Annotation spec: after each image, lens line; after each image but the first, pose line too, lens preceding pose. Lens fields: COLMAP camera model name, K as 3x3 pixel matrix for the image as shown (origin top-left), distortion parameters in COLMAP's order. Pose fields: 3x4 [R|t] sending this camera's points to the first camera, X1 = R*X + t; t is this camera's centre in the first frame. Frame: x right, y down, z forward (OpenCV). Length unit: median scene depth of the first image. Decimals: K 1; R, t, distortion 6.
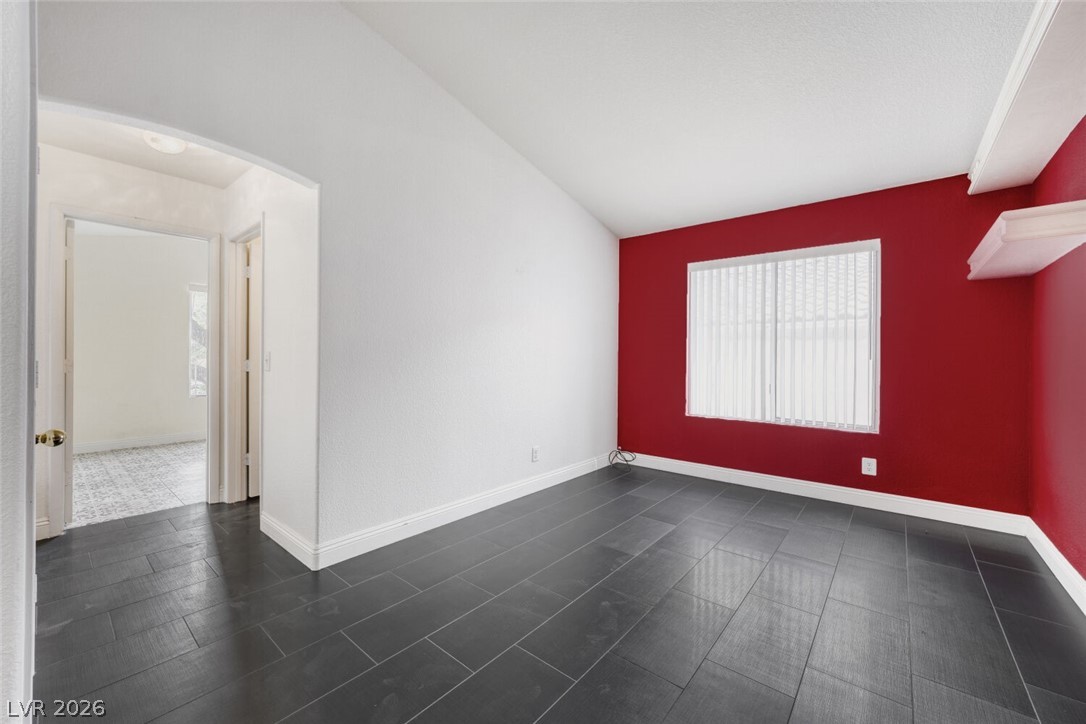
lens RADIAL K [[425.8, 0, 536.3], [0, 425.8, 360.0], [0, 0, 1]] dist [-0.014192, 0.002147]
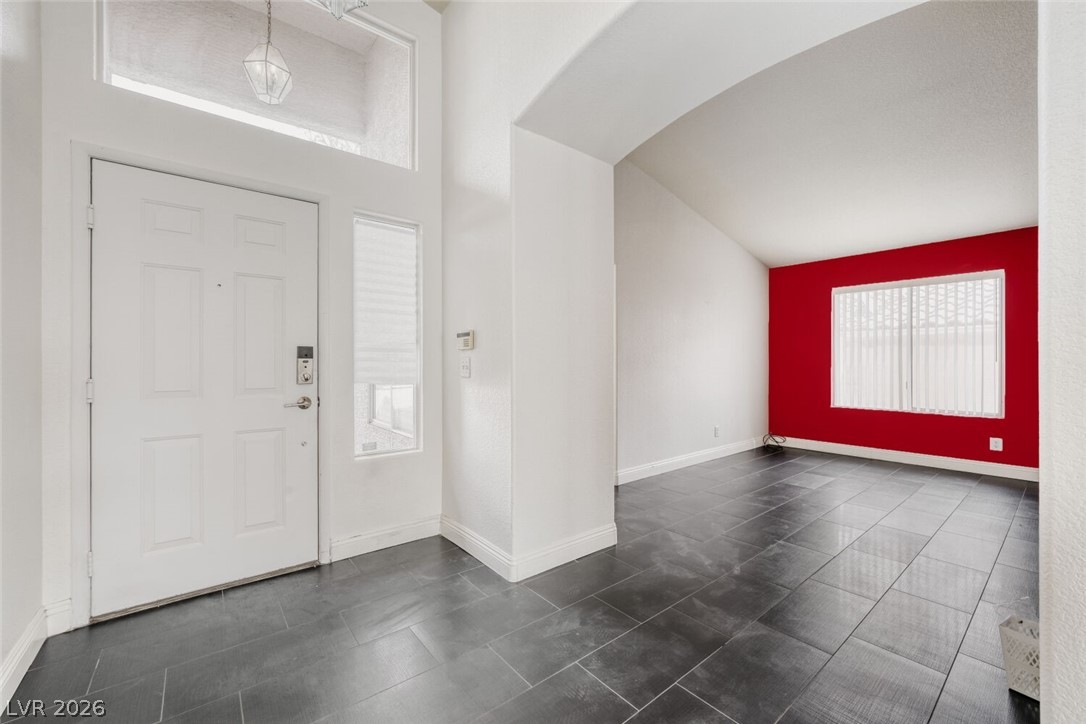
lens RADIAL K [[425.8, 0, 534.8], [0, 425.8, 363.3], [0, 0, 1]] dist [-0.014192, 0.002147]
pose [[0.979491, -0.010390, -0.201220, -0.293647], [0.010237, 0.999946, -0.001802, -0.008234], [0.201228, -0.000295, 0.979544, -0.476286]]
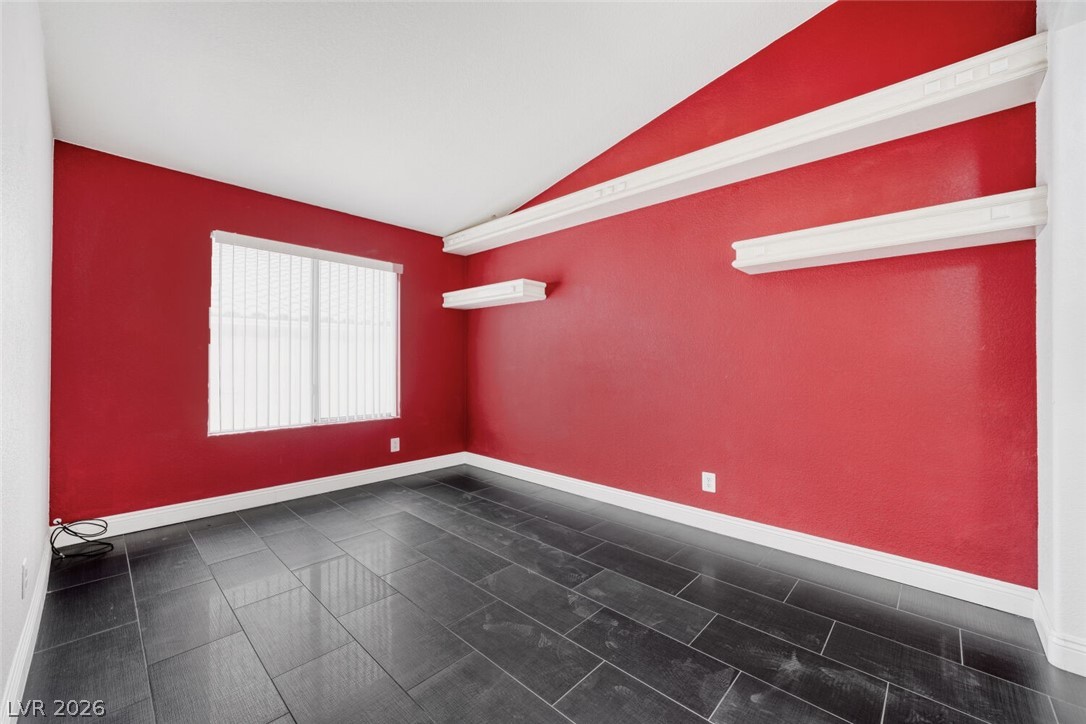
lens RADIAL K [[425.8, 0, 540.1], [0, 425.8, 361.2], [0, 0, 1]] dist [-0.014192, 0.002147]
pose [[0.059628, -0.009291, 0.998177, -0.380028], [-0.000544, 0.999956, 0.009340, -0.006871], [-0.998221, -0.001100, 0.059621, 0.422524]]
